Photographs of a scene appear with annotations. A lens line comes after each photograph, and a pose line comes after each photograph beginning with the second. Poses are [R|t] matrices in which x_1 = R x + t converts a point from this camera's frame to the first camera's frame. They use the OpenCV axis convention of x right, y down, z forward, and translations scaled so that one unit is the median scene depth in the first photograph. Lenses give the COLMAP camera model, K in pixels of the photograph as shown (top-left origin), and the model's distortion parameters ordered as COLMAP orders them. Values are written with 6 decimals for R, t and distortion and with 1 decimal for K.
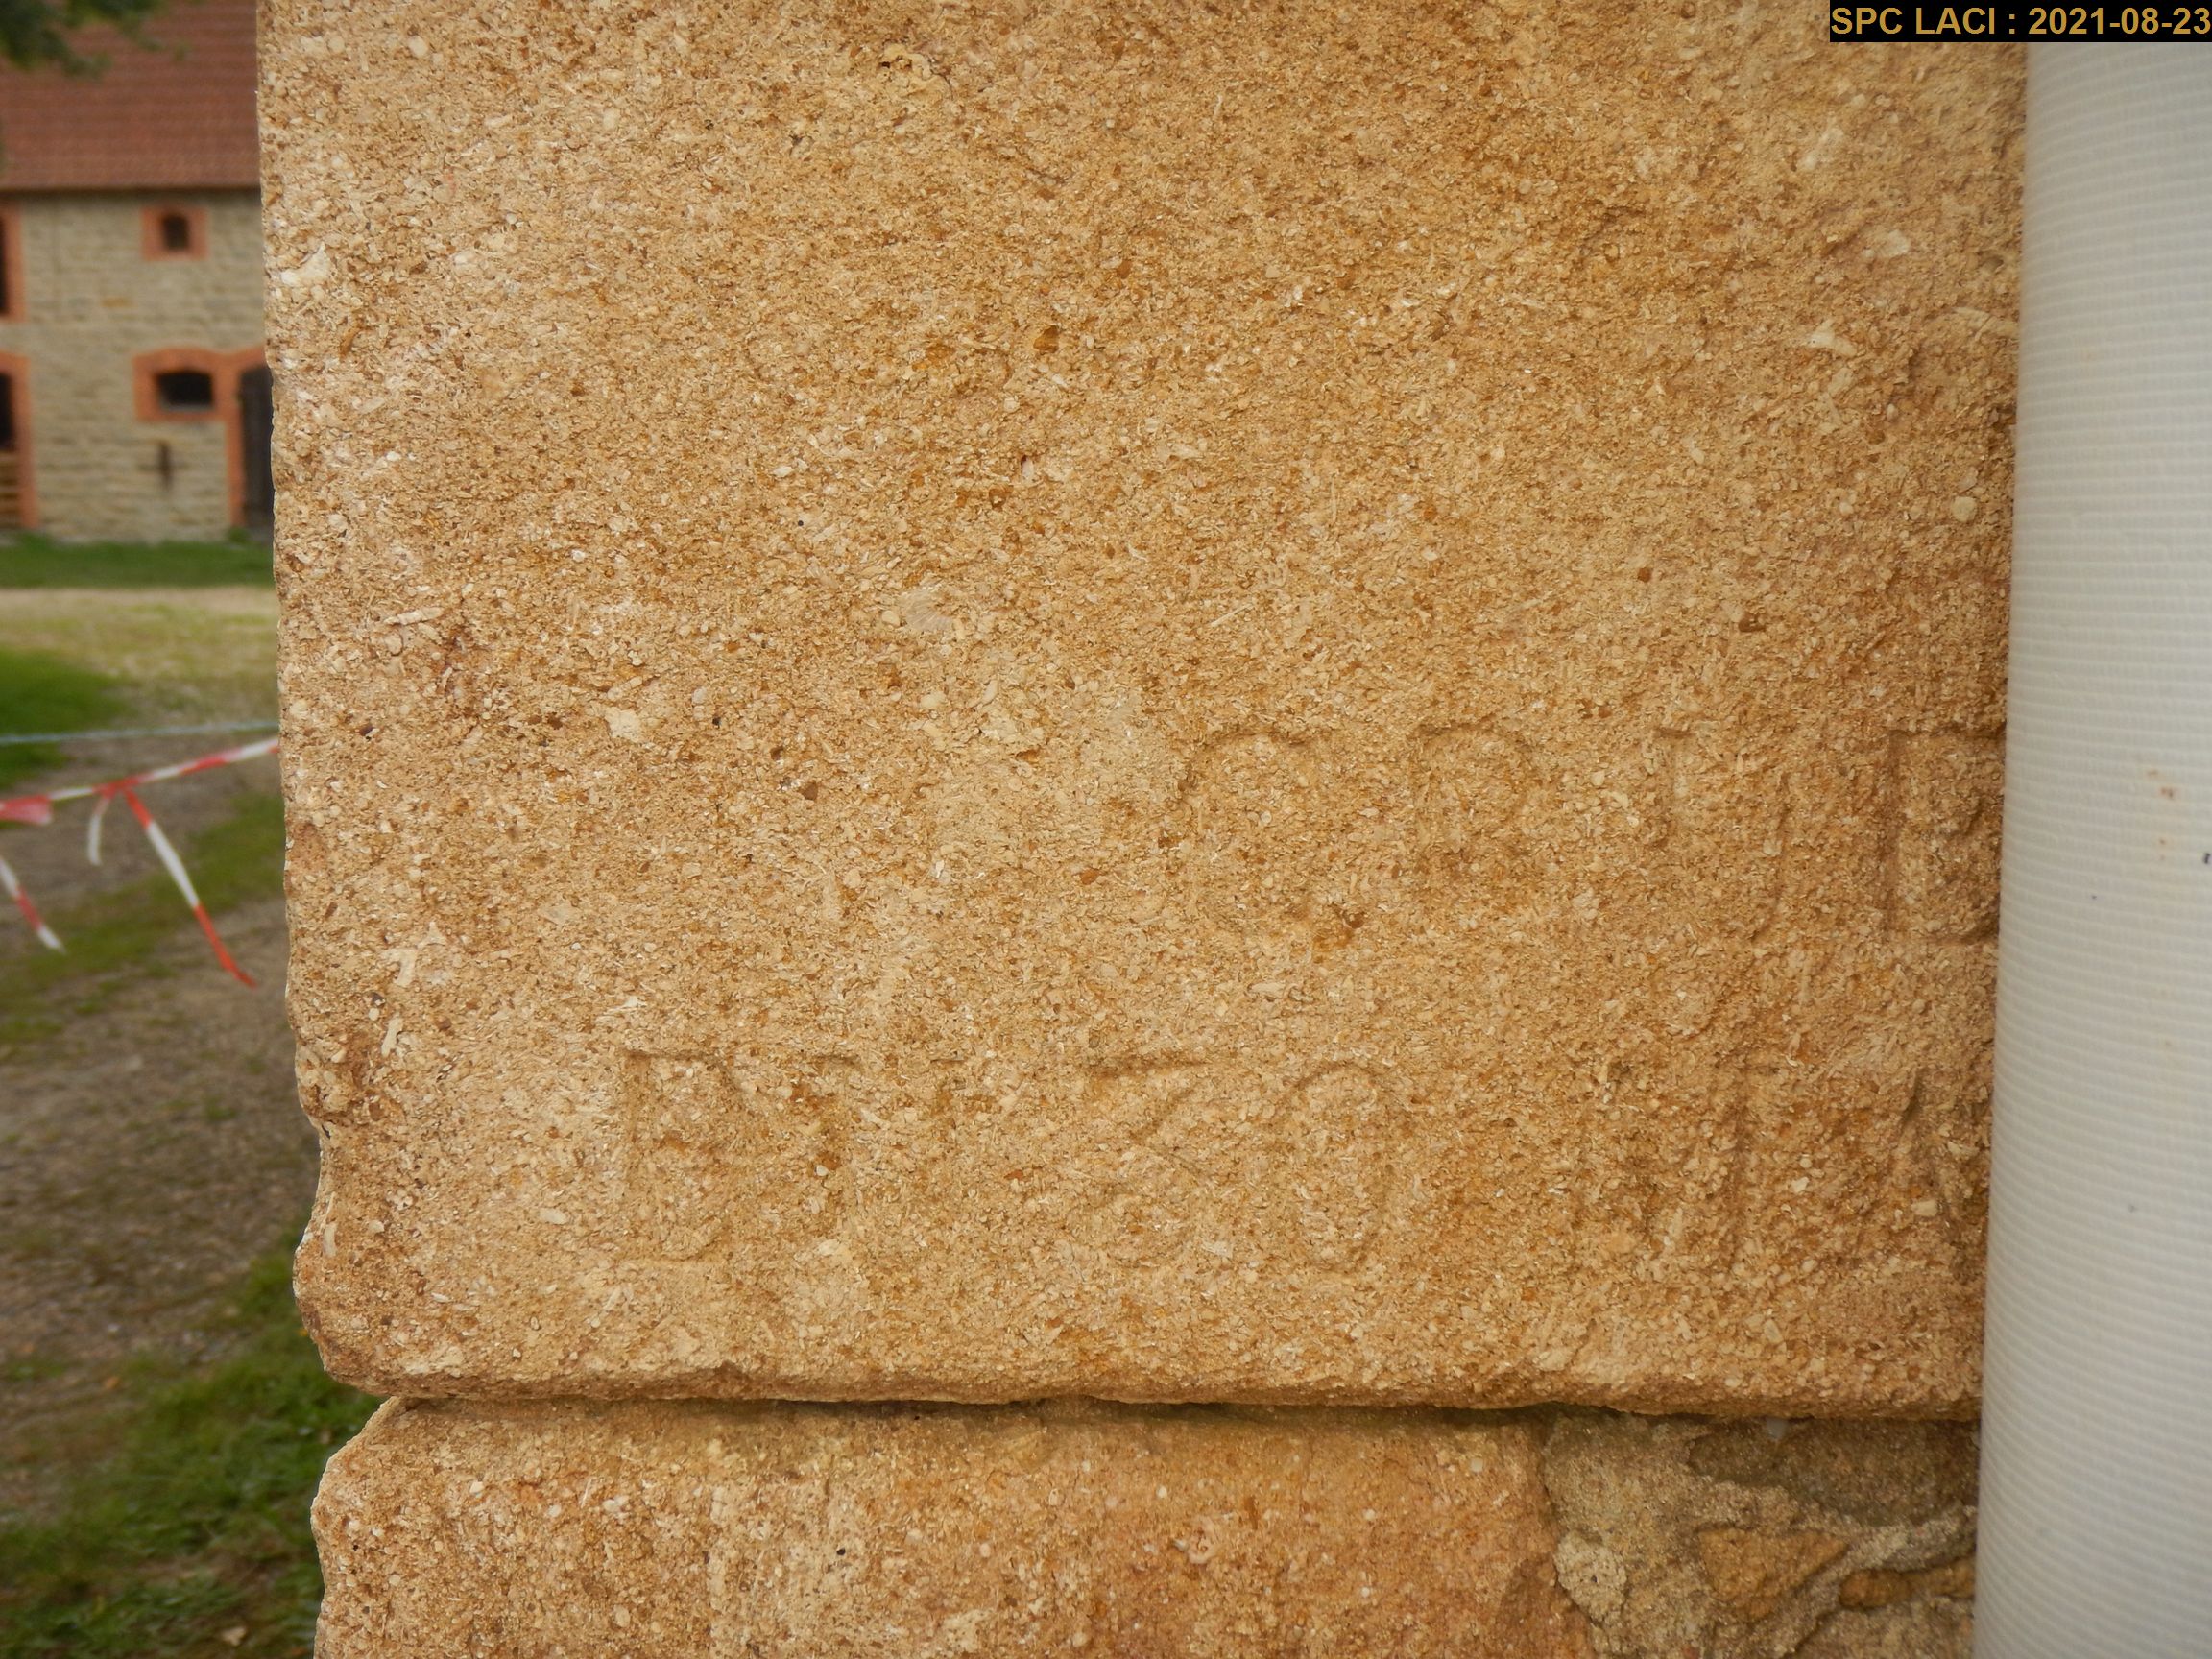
lens RADIAL K [[2847.5, 0, 1122.6], [0, 2847.5, 835.4], [0, 0, 1]] dist [0.016445, 0.000000]
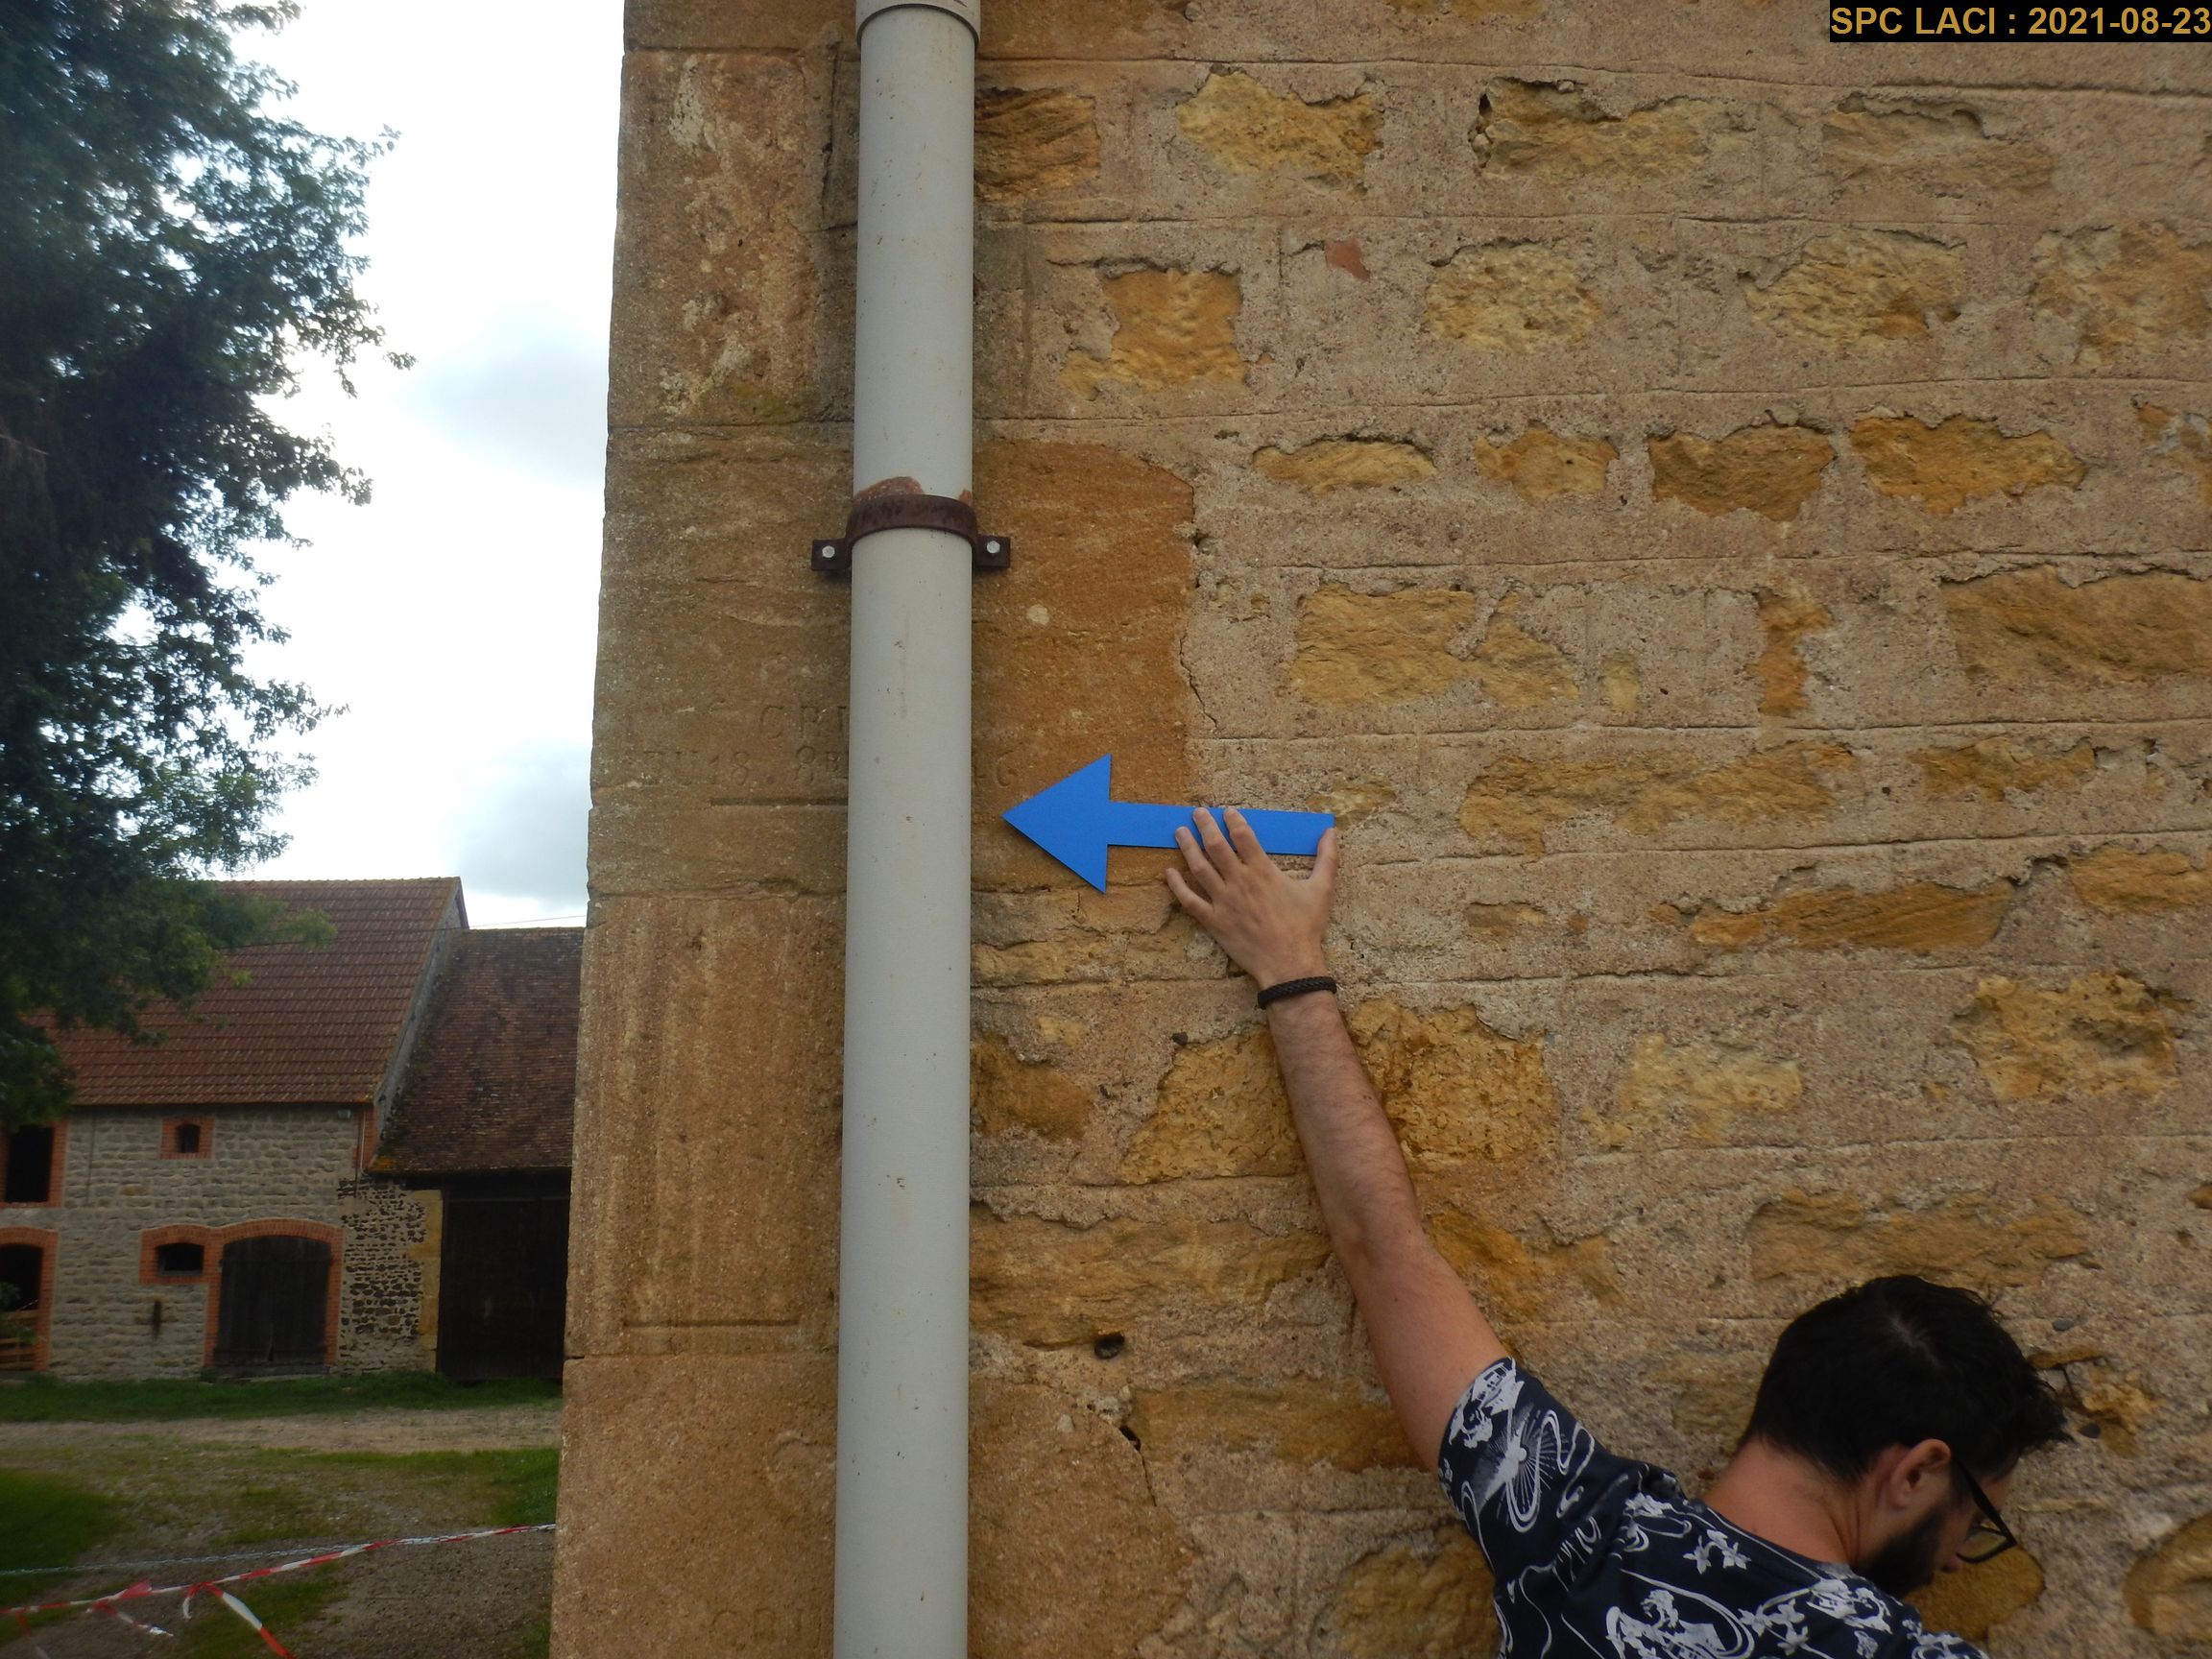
lens RADIAL K [[2229.1, 0, 1151.9], [0, 2229.1, 806.5], [0, 0, 1]] dist [0.009867, 0.000000]
pose [[0.995108, 0.013920, 0.097808, 0.423814], [0.019887, 0.941534, -0.336332, -0.031388], [-0.096771, 0.336632, 0.936651, -3.717523]]
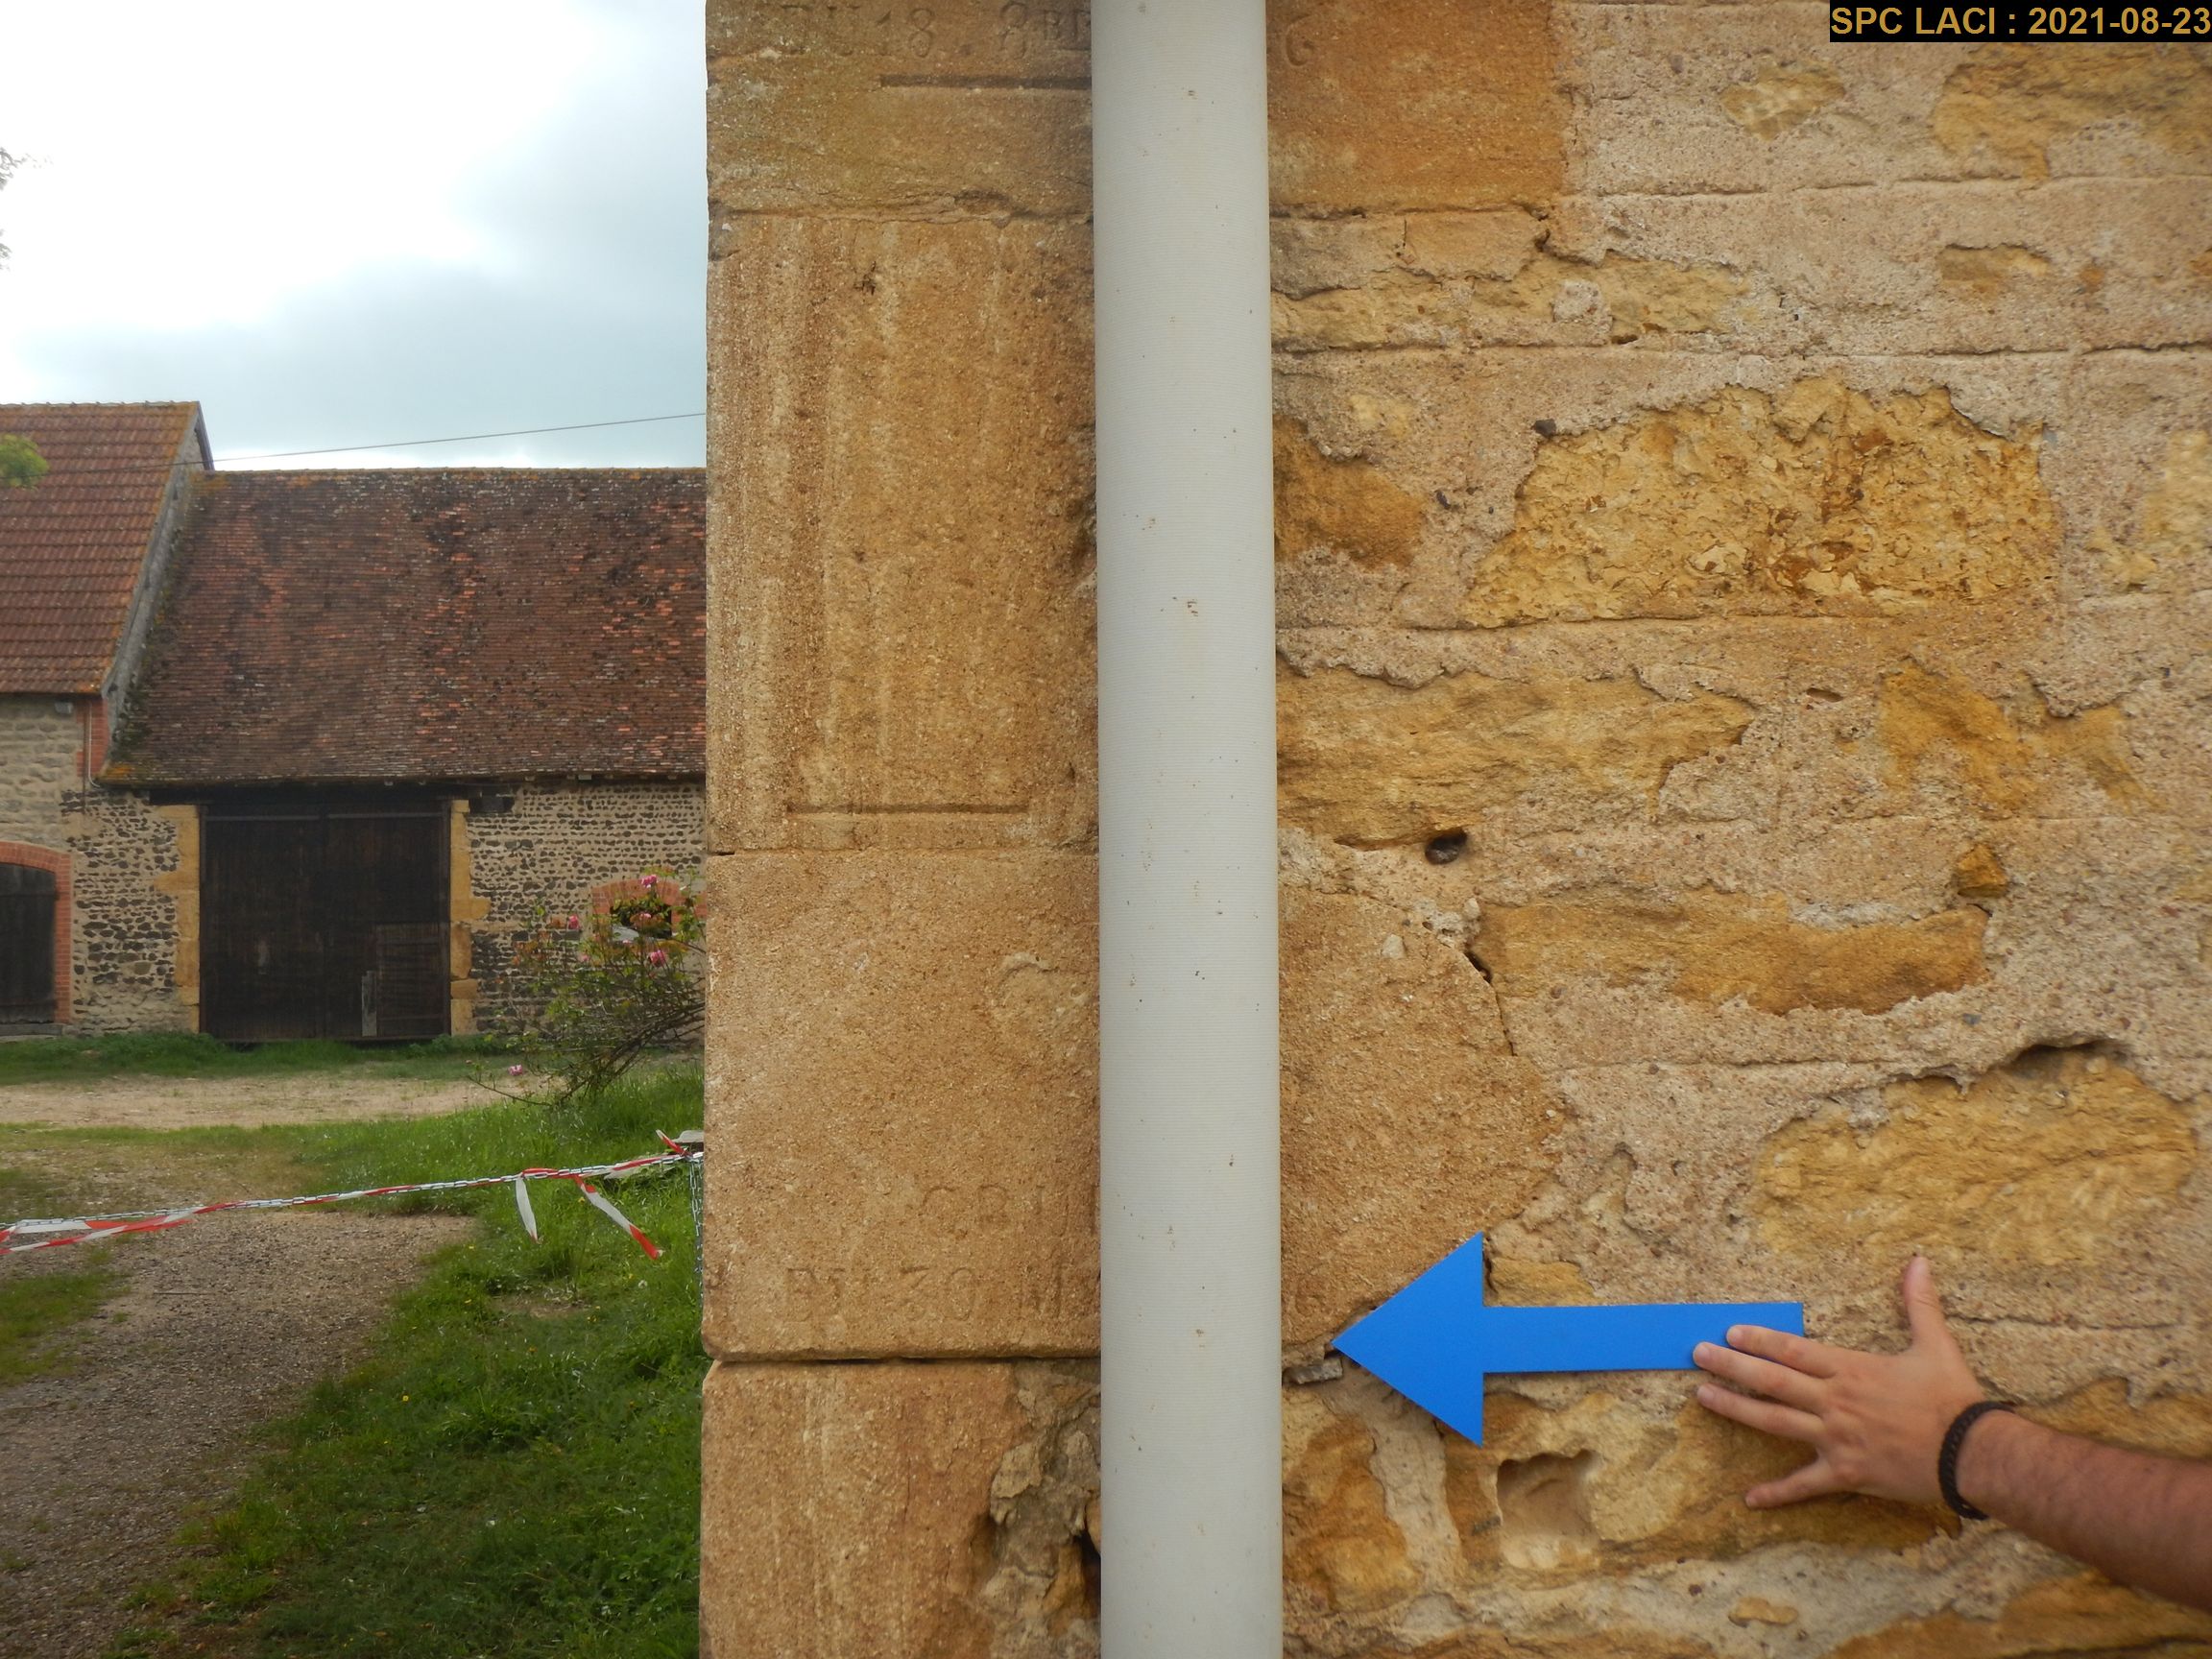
lens RADIAL K [[2847.5, 0, 1167.5], [0, 2847.5, 800.9], [0, 0, 1]] dist [0.016445, 0.000000]
pose [[0.991414, 0.003577, 0.130715, -0.170253], [0.020116, 0.983554, -0.179491, 0.159593], [-0.129207, 0.180579, 0.975037, -3.168495]]
